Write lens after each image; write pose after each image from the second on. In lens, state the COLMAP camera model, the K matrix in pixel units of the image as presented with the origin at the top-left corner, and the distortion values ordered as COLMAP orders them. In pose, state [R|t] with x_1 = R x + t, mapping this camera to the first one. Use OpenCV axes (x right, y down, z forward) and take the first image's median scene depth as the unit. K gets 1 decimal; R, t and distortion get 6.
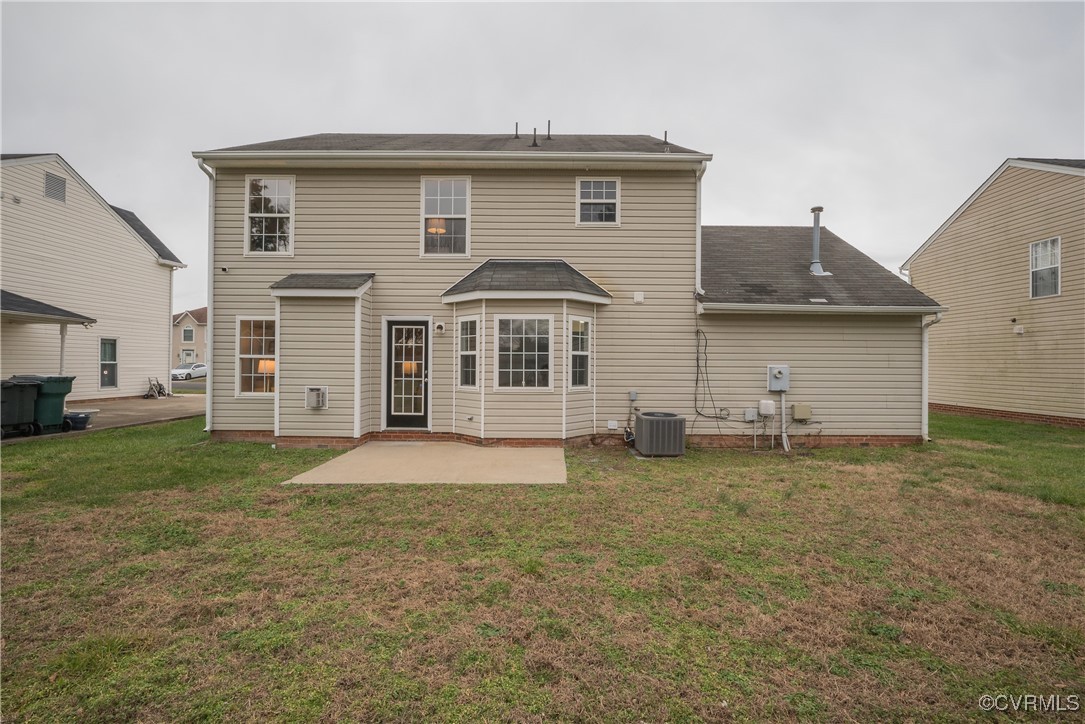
lens RADIAL K [[483.9, 0, 539.0], [0, 483.9, 361.0], [0, 0, 1]] dist [-0.002524, 0.000142]
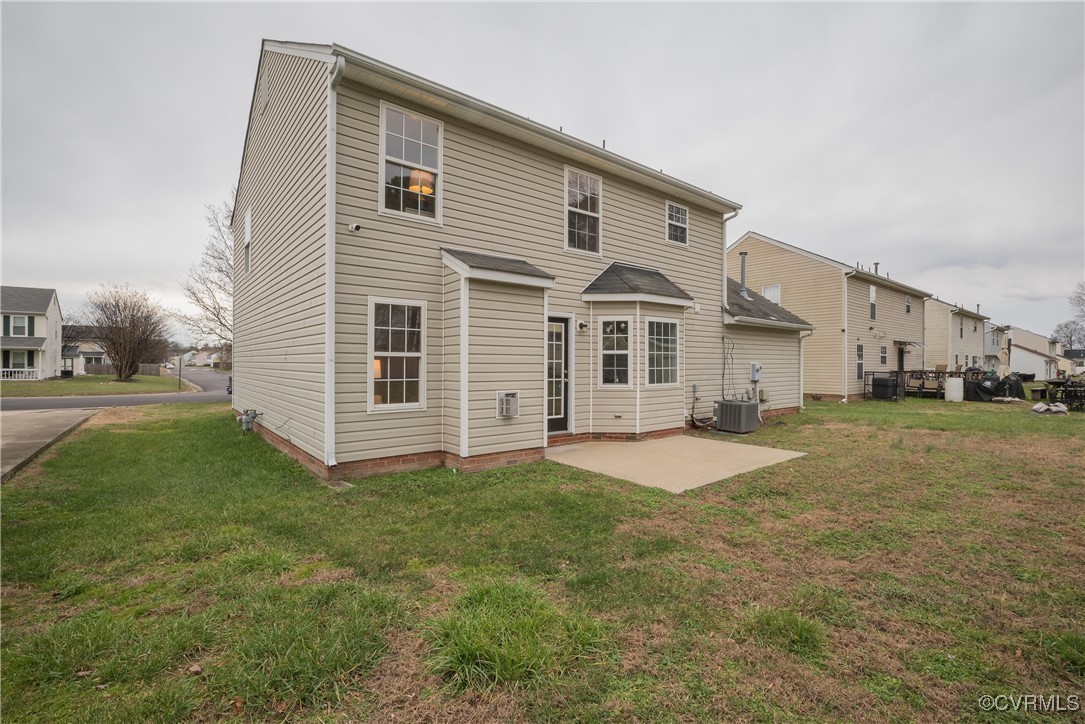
lens RADIAL K [[483.9, 0, 539.0], [0, 483.9, 361.0], [0, 0, 1]] dist [-0.002524, 0.000142]
pose [[0.773952, -0.003709, 0.633233, -0.886060], [0.001417, 0.999990, 0.004125, -0.002346], [-0.633243, -0.002295, 0.773950, 0.300634]]
